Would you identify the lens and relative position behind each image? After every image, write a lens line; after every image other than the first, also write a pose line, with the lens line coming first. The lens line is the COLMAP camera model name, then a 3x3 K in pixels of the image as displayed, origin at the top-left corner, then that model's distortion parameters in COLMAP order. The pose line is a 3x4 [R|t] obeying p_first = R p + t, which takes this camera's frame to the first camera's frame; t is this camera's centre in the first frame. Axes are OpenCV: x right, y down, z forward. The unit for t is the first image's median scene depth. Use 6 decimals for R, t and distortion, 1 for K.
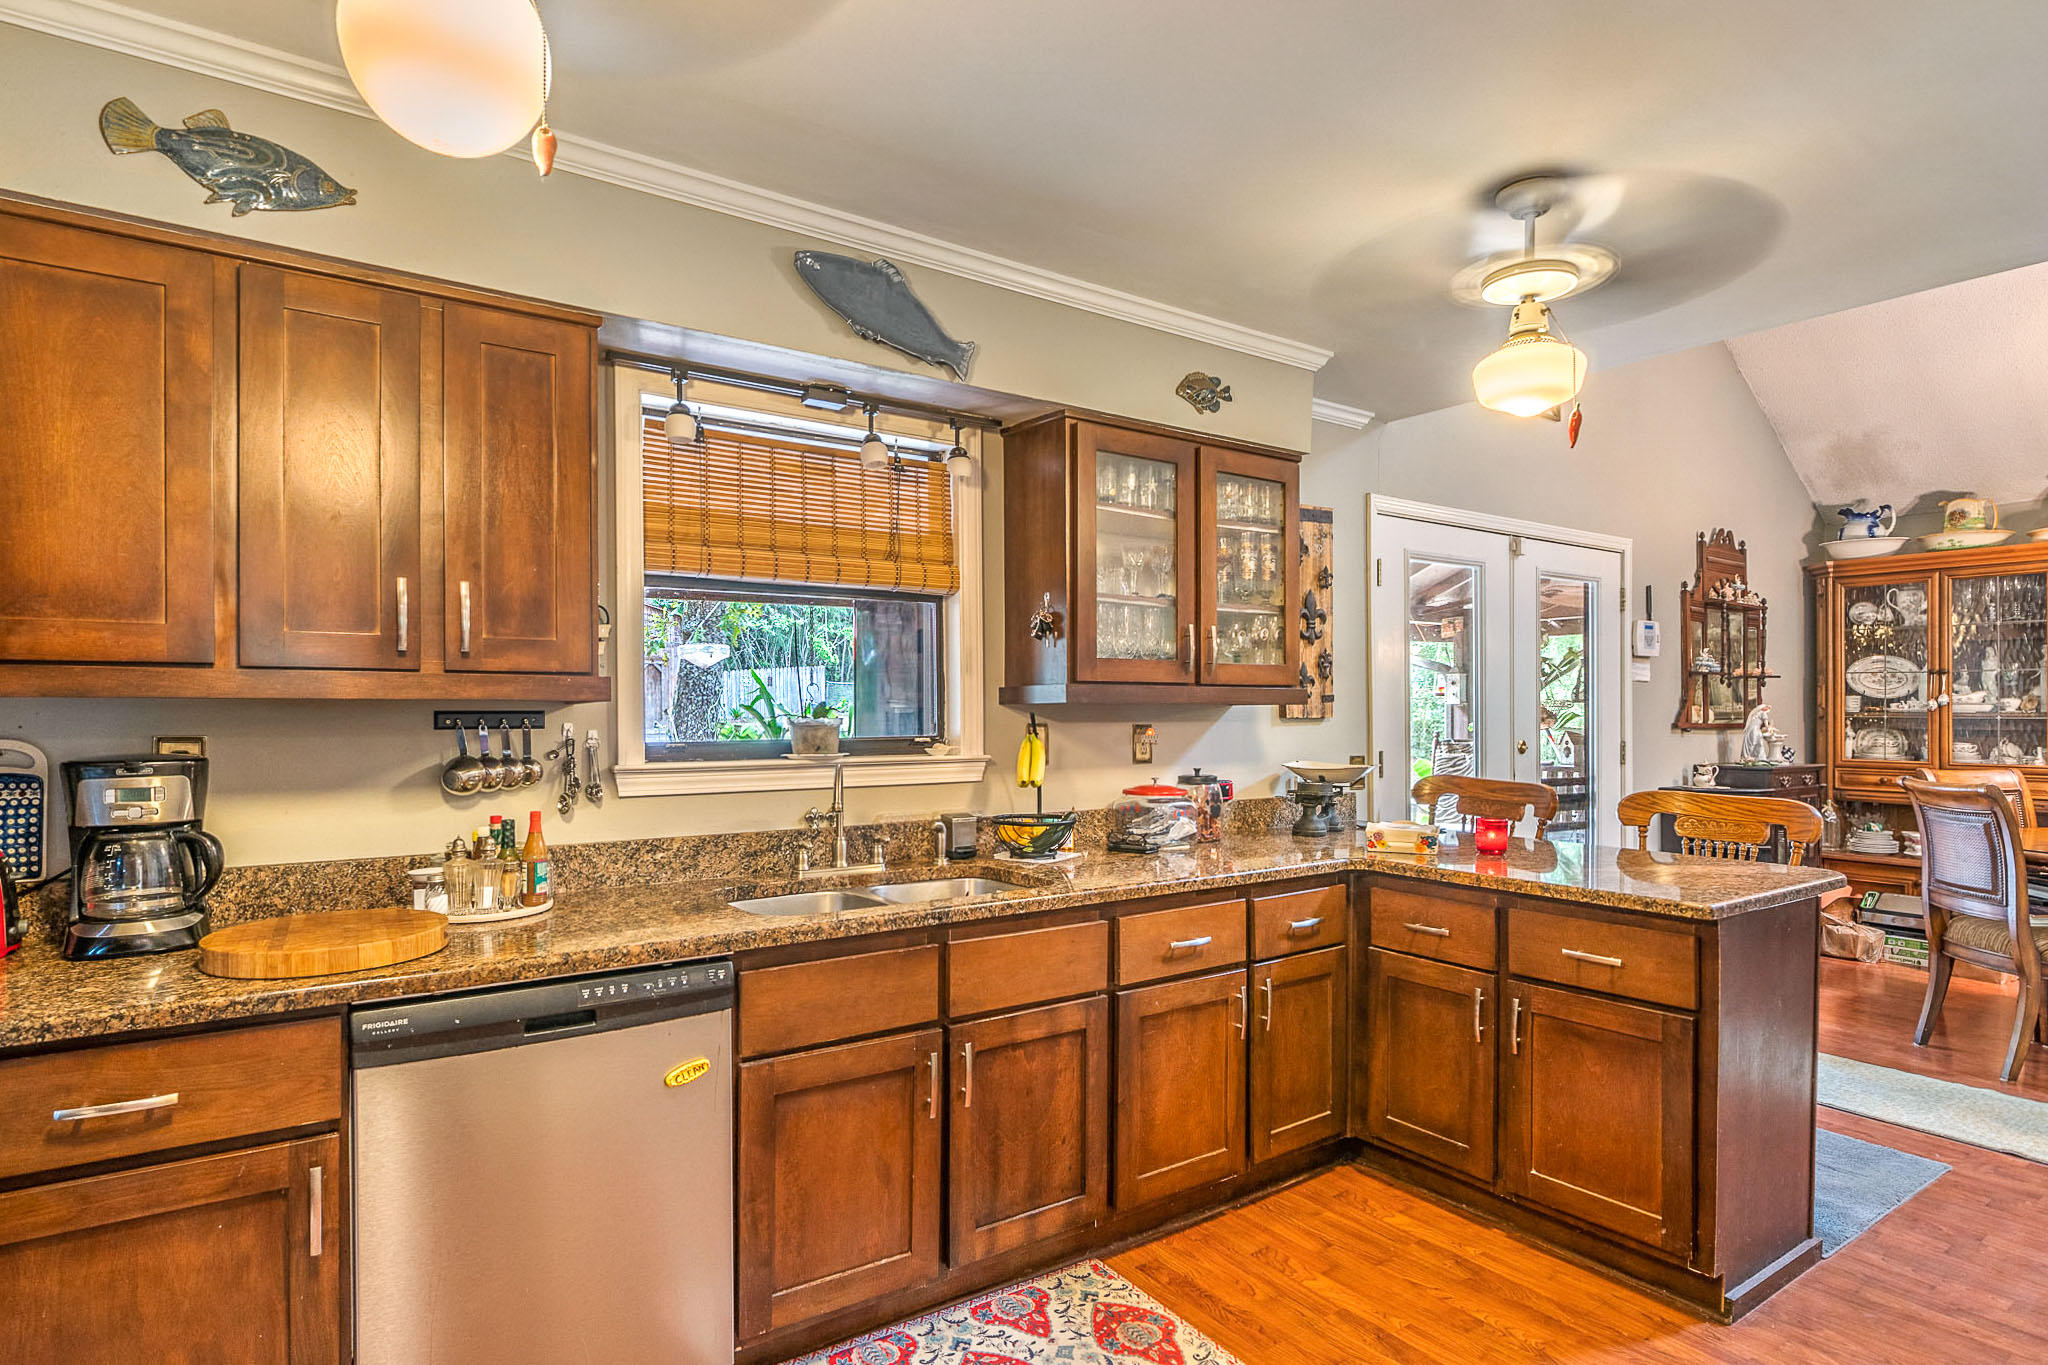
lens RADIAL K [[1080.8, 0, 1013.5], [0, 1080.8, 718.0], [0, 0, 1]] dist [-0.003942, -0.003126]
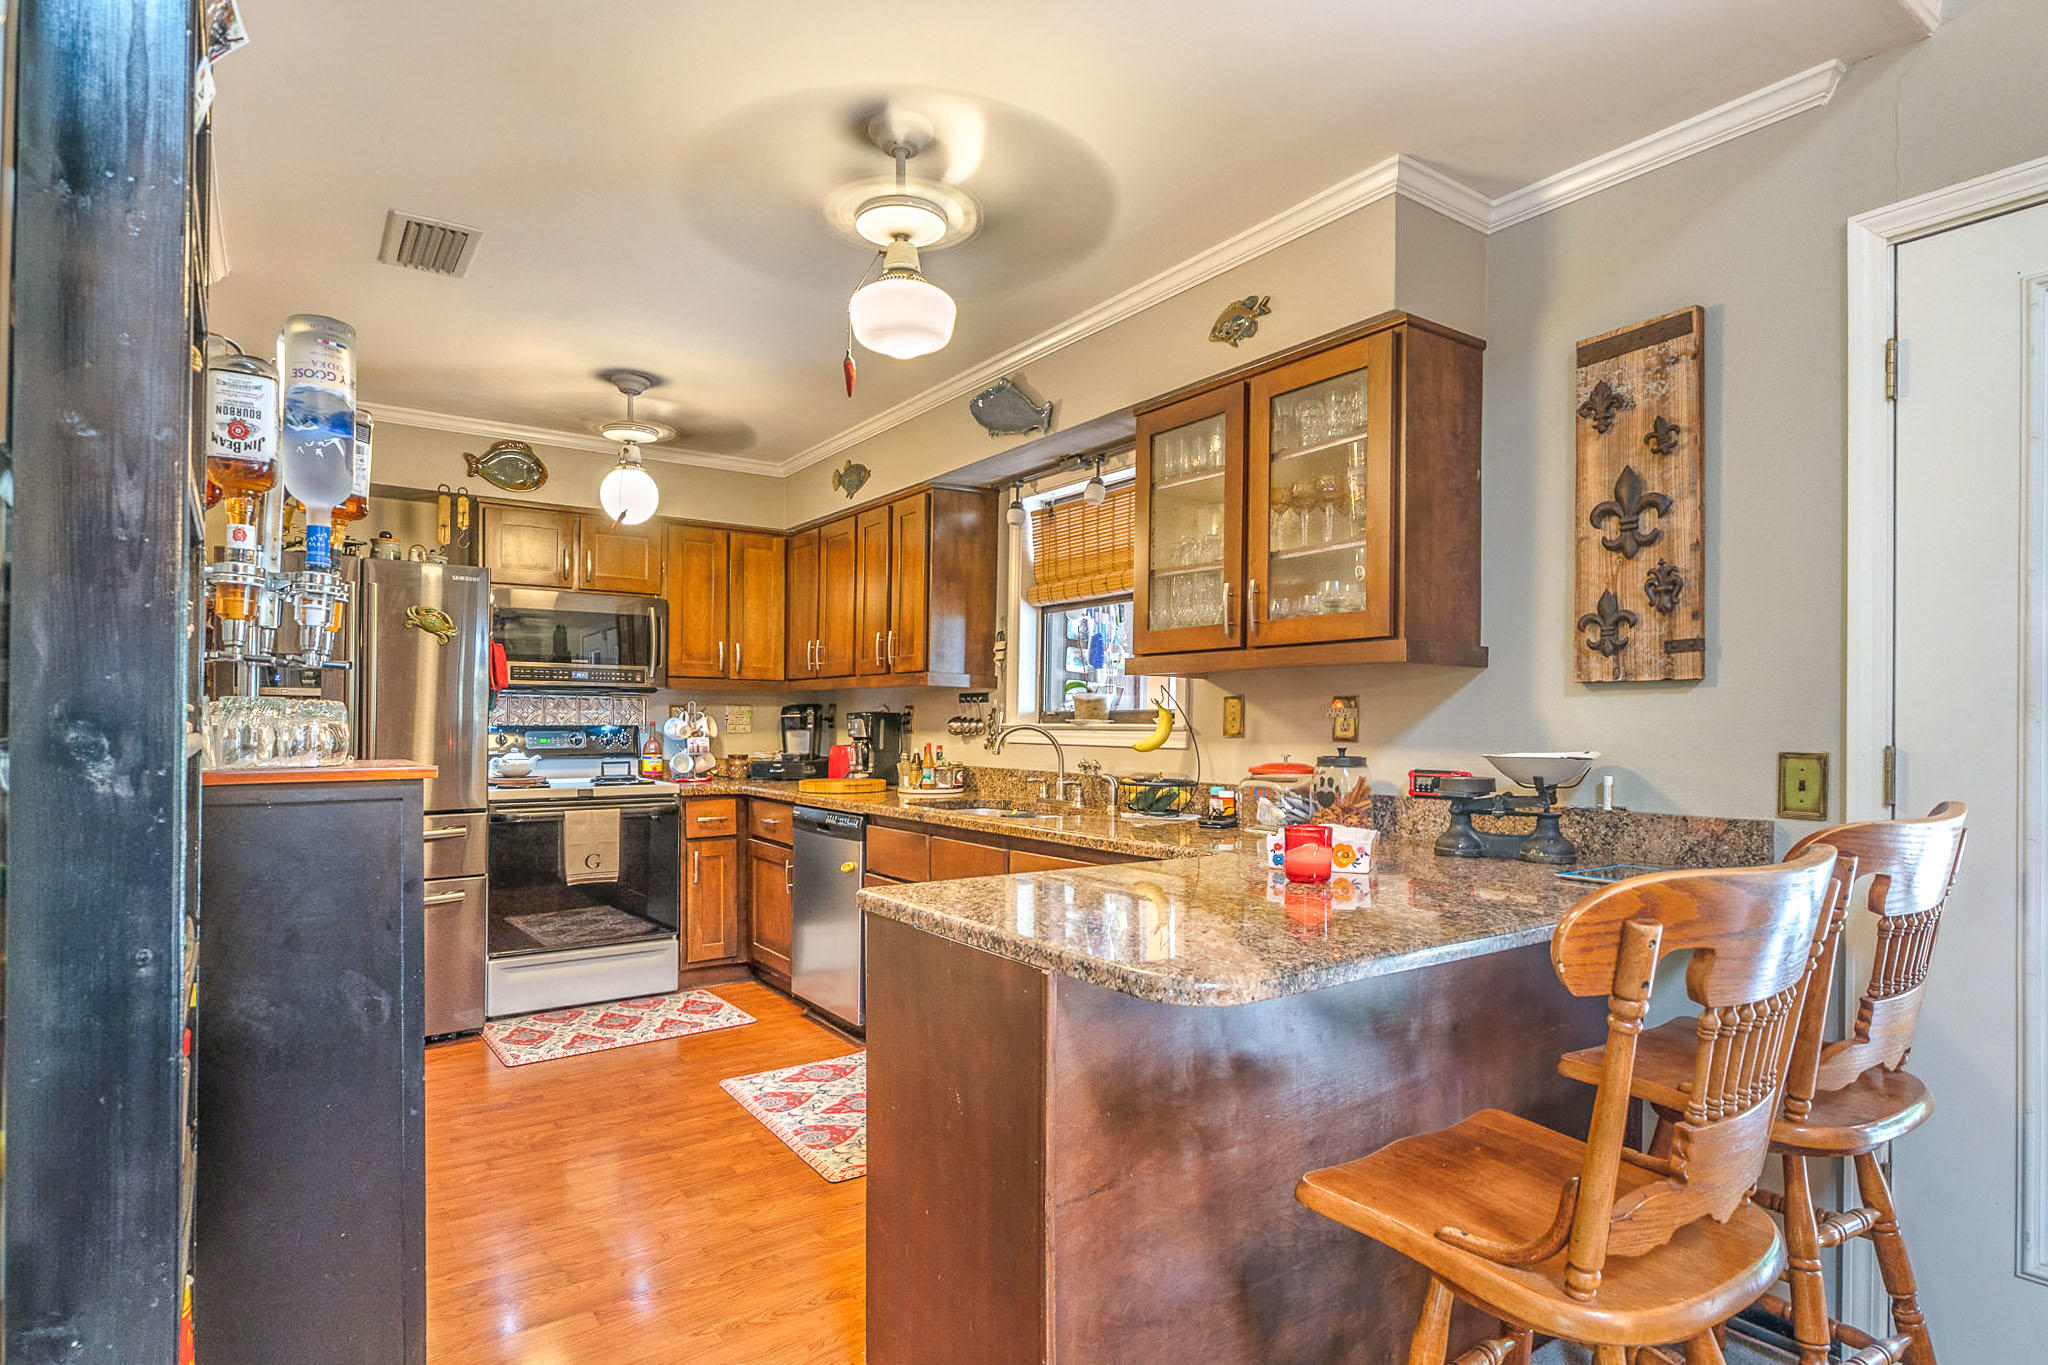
lens RADIAL K [[1080.8, 0, 1014.4], [0, 1080.8, 721.3], [0, 0, 1]] dist [-0.003942, -0.003126]
pose [[-0.004502, -0.003141, -0.999985, 0.966400], [-0.017174, 0.999848, -0.003063, 0.032695], [0.999842, 0.017160, -0.004556, 0.740460]]
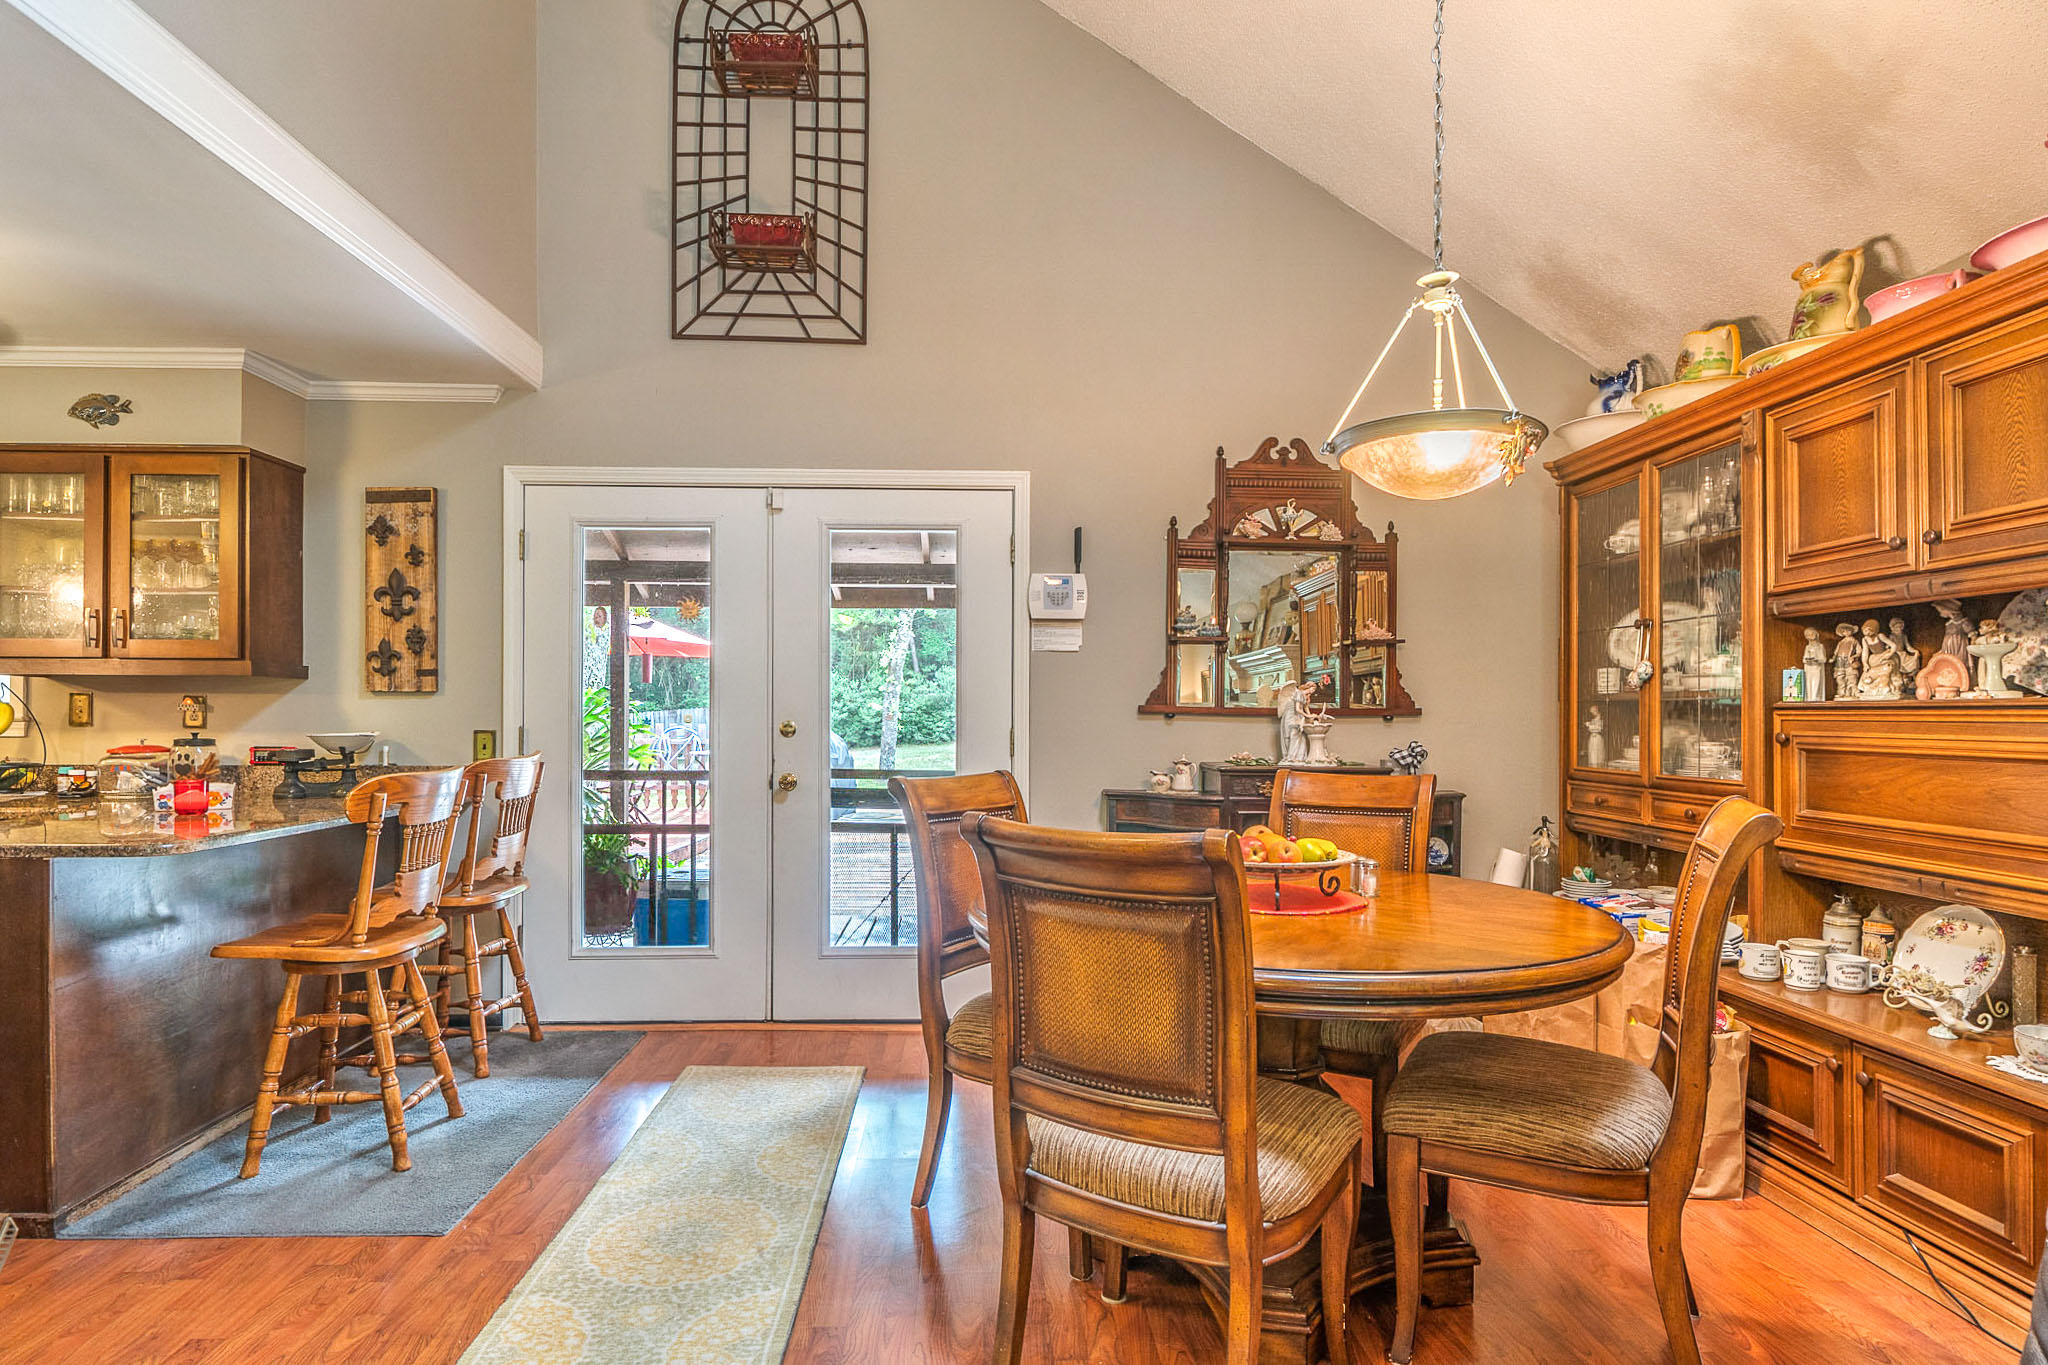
lens RADIAL K [[1080.8, 0, 1025.1], [0, 1080.8, 724.3], [0, 0, 1]] dist [-0.003942, -0.003126]
pose [[0.844066, 0.007841, -0.536182, 1.494194], [-0.009452, 0.999955, -0.000256, 0.029114], [0.536156, 0.005285, 0.844102, 0.497237]]
